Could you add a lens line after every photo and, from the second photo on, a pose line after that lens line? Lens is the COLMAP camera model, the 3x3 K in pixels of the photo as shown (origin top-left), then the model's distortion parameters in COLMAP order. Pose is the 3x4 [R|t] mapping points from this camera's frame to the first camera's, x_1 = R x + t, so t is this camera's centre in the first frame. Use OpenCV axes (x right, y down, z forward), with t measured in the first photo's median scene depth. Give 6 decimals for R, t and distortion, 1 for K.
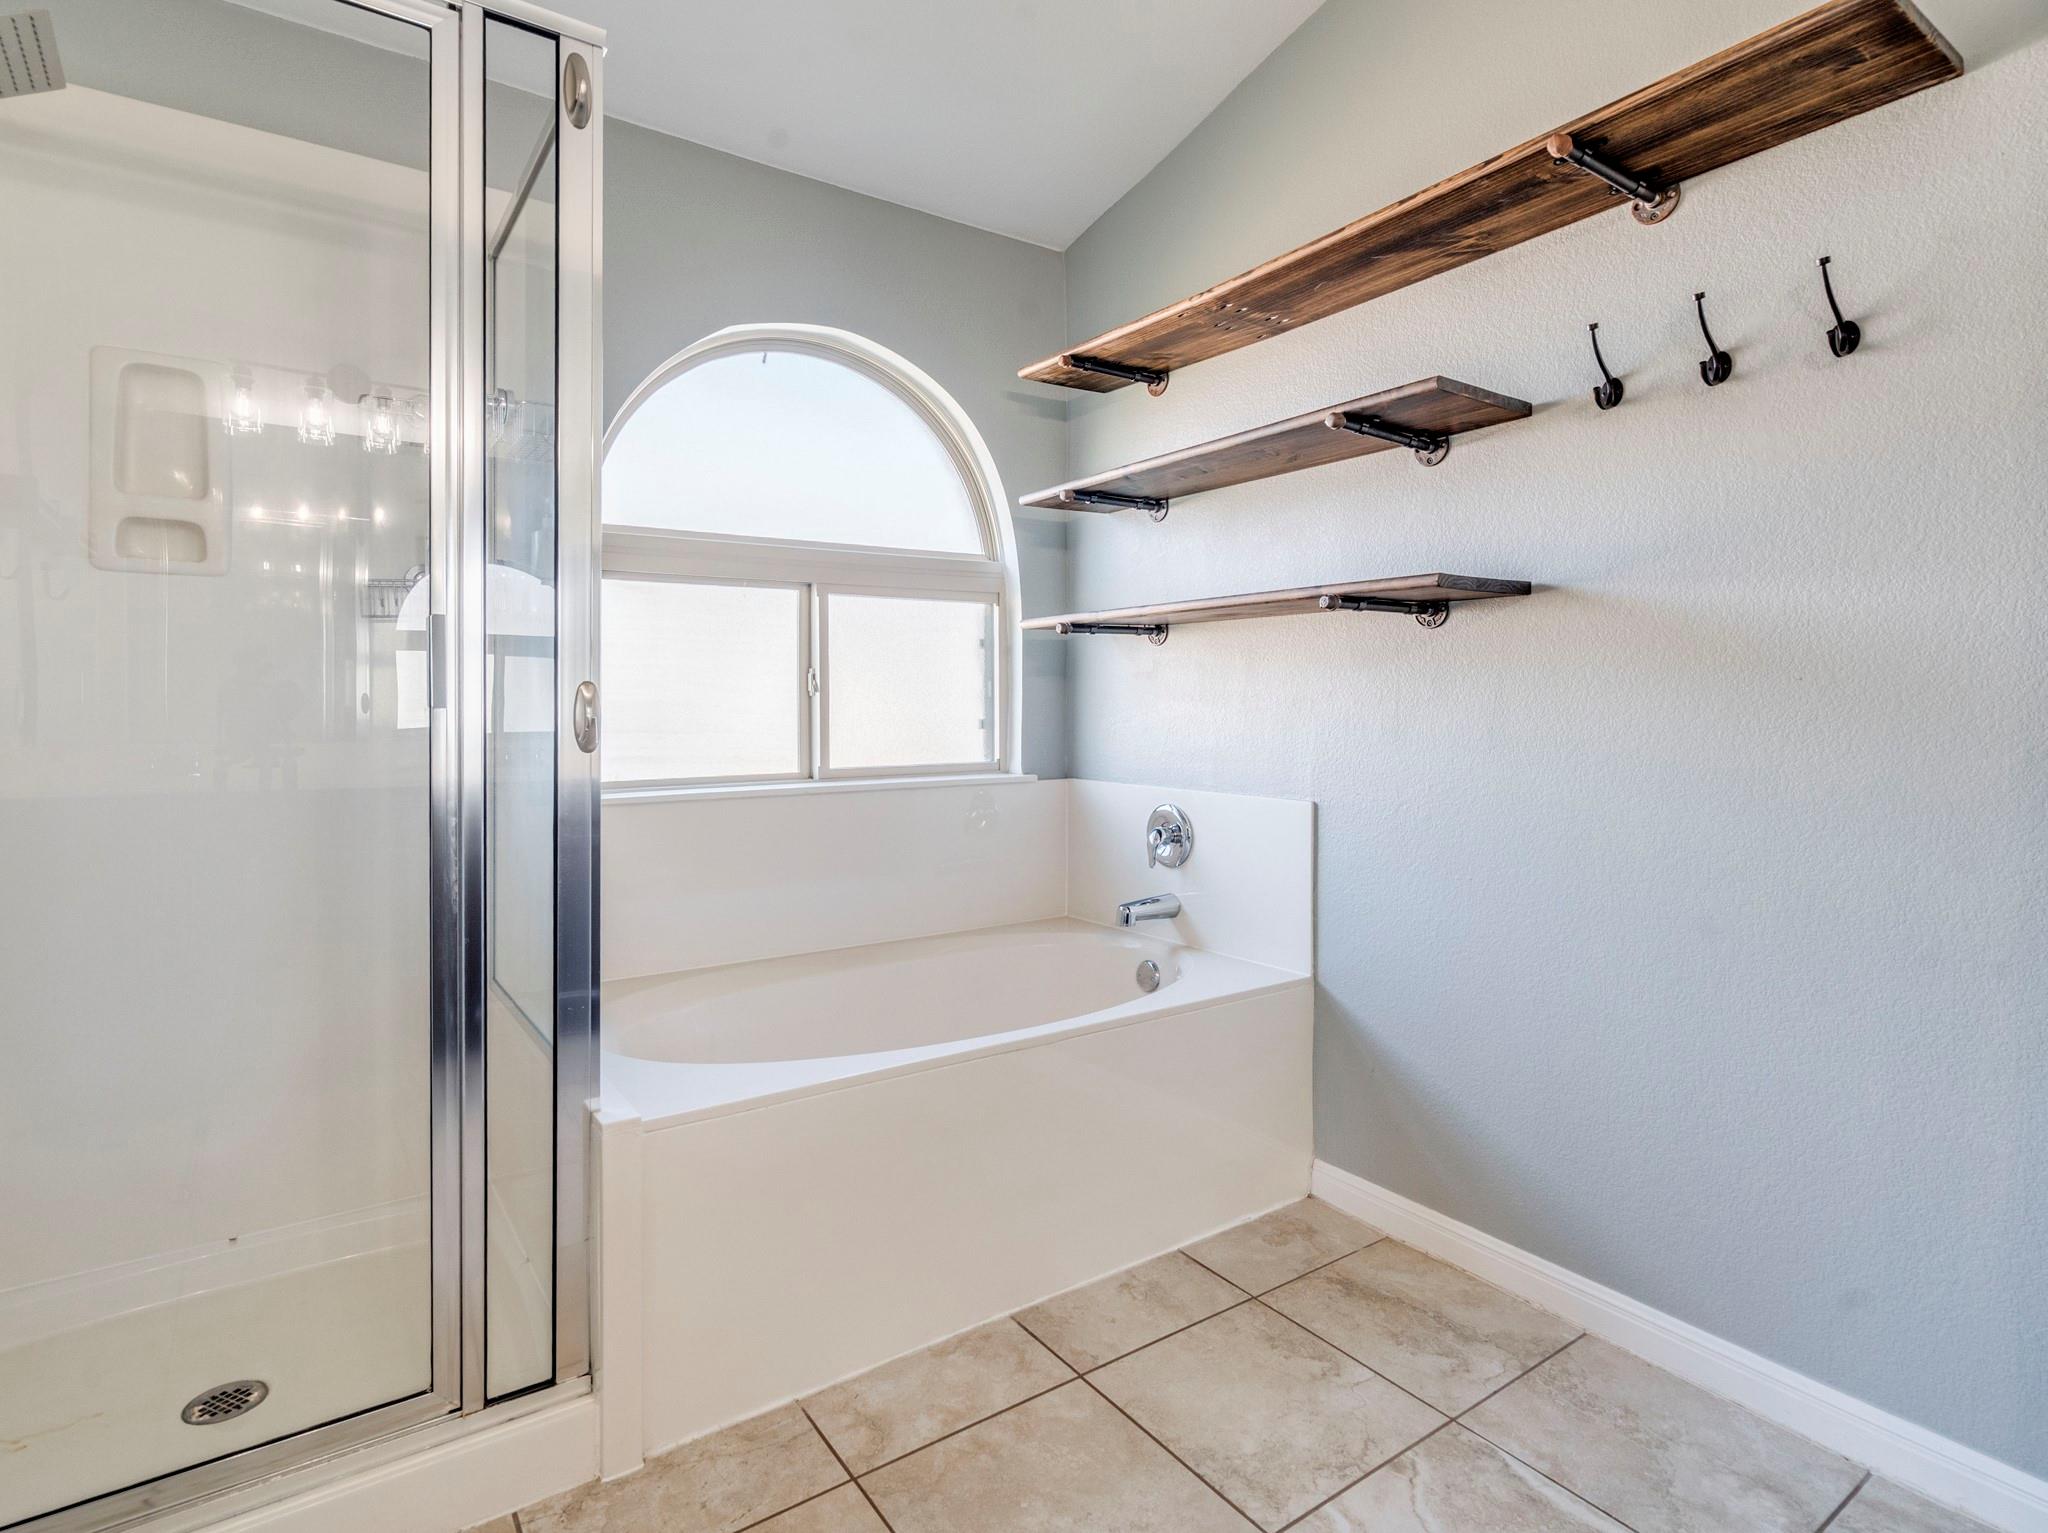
lens RADIAL K [[1058.2, 0, 1017.3], [0, 1058.2, 721.9], [0, 0, 1]] dist [0.001783, 0.000182]
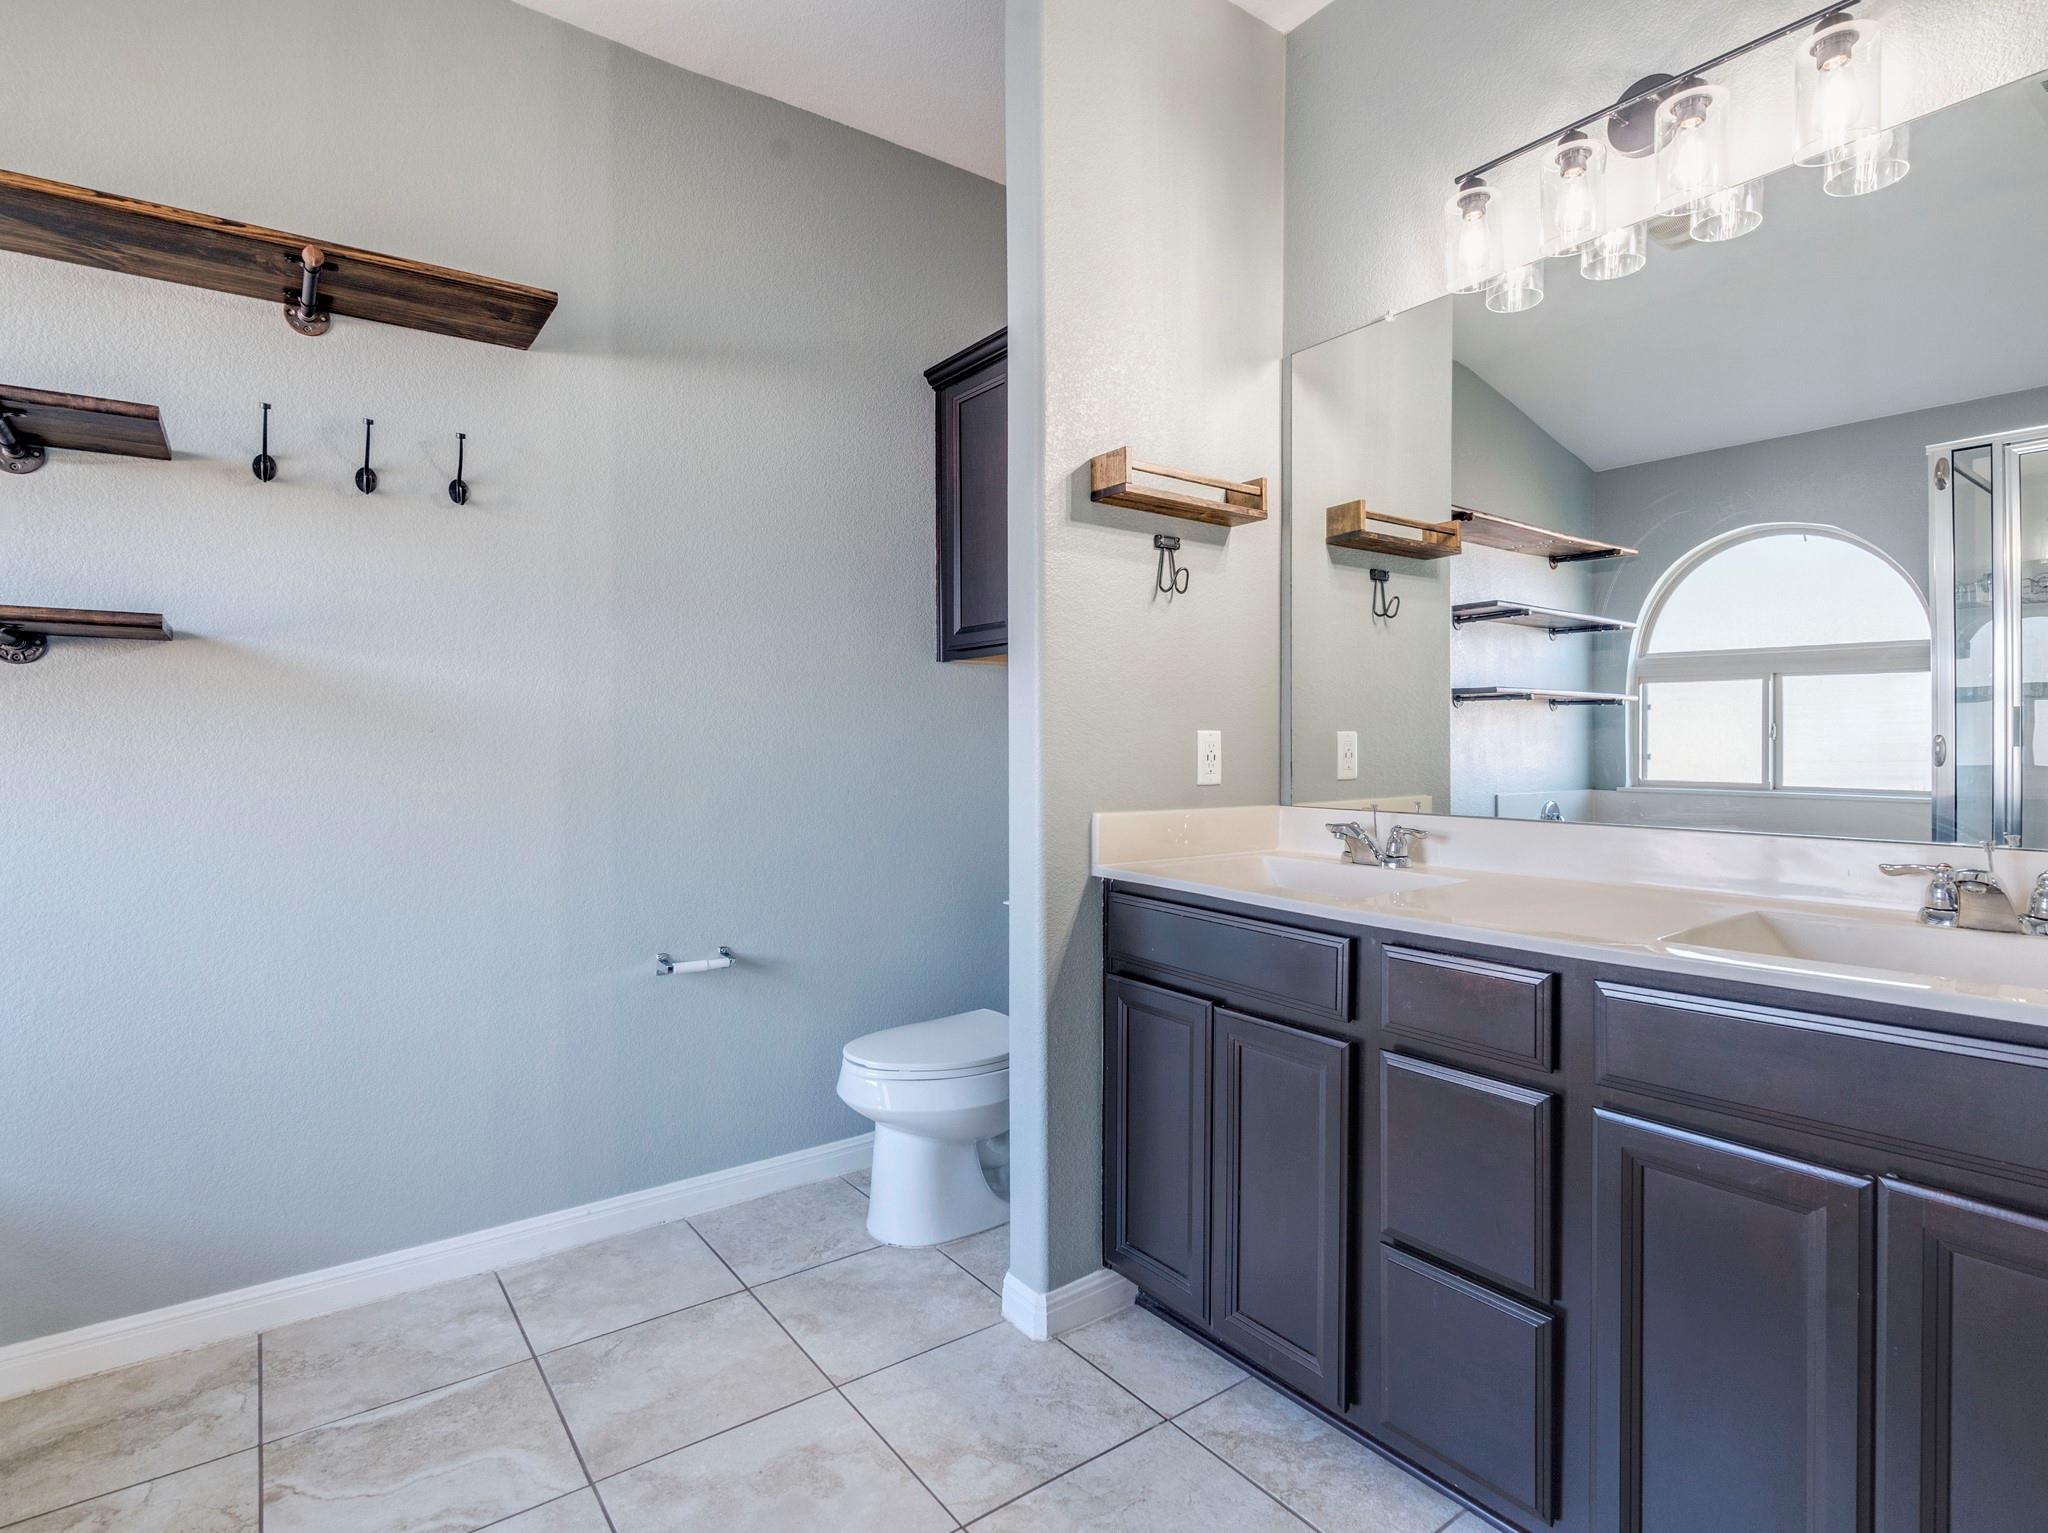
lens RADIAL K [[1068.6, 0, 1026.1], [0, 1068.6, 777.6], [0, 0, 1]] dist [-0.005088, 0.001199]
pose [[-0.031856, -0.030855, 0.999016, -0.612184], [0.021600, 0.999269, 0.031551, -0.007234], [-0.999259, 0.022583, -0.031166, 0.265923]]
